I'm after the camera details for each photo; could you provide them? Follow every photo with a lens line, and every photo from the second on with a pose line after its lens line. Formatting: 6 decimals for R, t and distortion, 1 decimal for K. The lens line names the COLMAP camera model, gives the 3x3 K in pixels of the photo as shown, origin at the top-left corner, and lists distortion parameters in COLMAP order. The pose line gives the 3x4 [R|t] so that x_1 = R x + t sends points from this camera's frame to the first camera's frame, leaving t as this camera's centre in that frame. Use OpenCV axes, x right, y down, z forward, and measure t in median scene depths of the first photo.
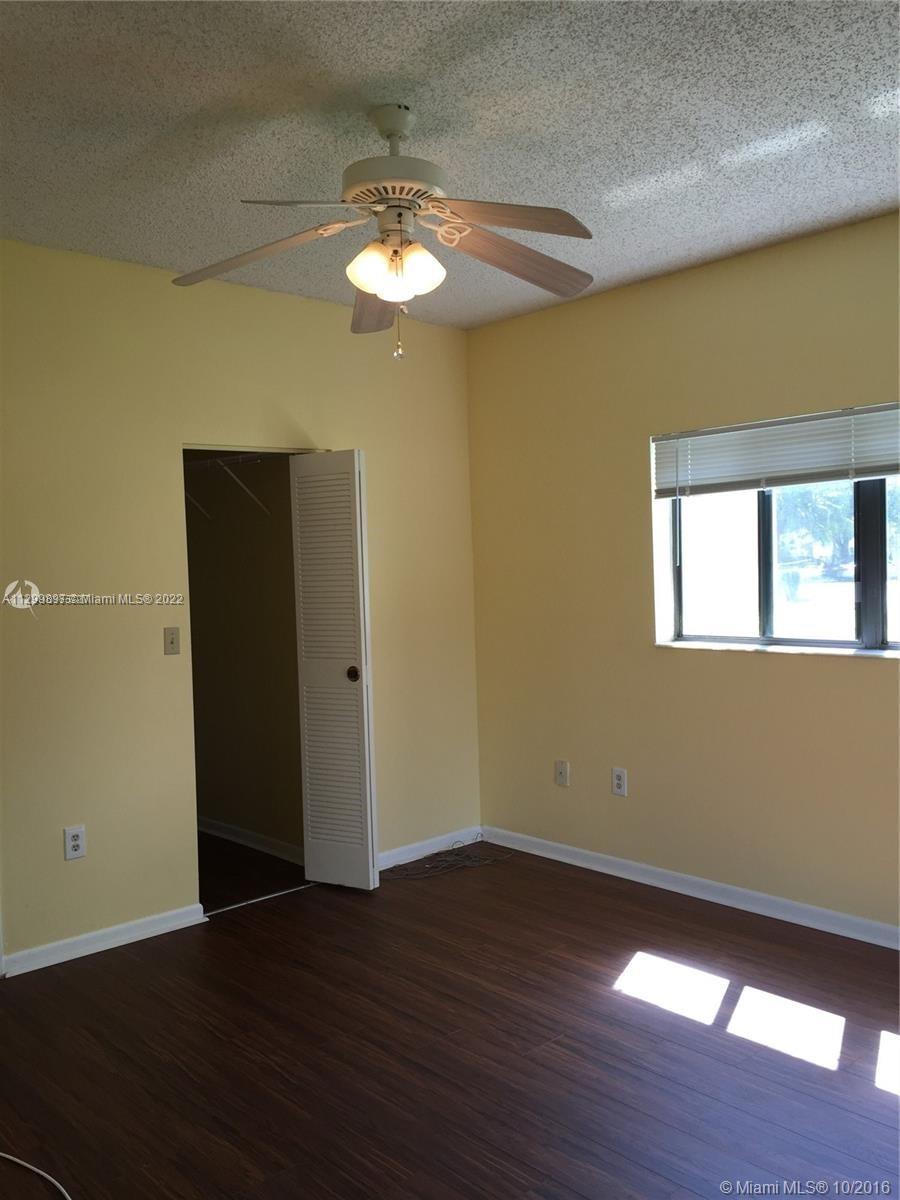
lens RADIAL K [[992.4, 0, 450.0], [0, 992.4, 600.0], [0, 0, 1]] dist [-0.139460, 0.001314]
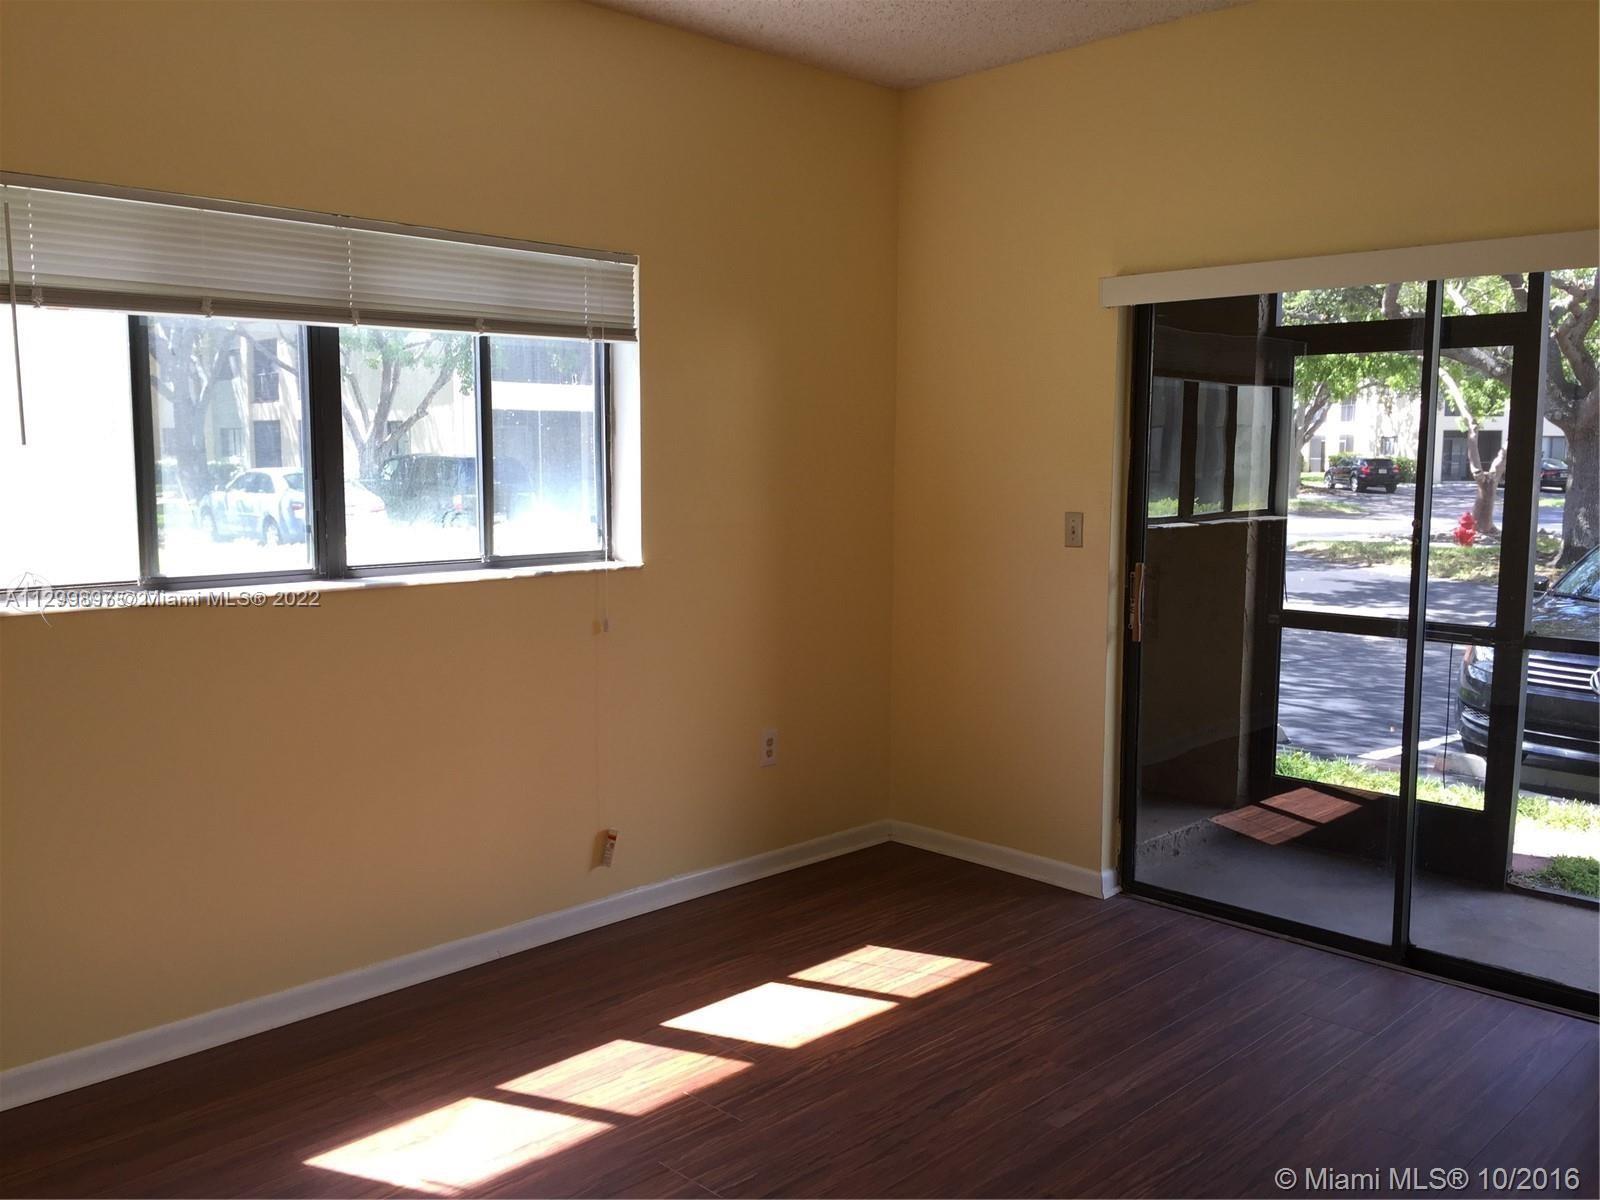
lens RADIAL K [[1361.4, 0, 800.0], [0, 1361.4, 600.0], [0, 0, 1]] dist [-0.003522, -0.008986]
pose [[-0.089990, -0.076957, 0.992965, -0.546655], [0.028101, 0.996417, 0.079771, -0.001535], [-0.995546, 0.035082, -0.087505, 0.760653]]
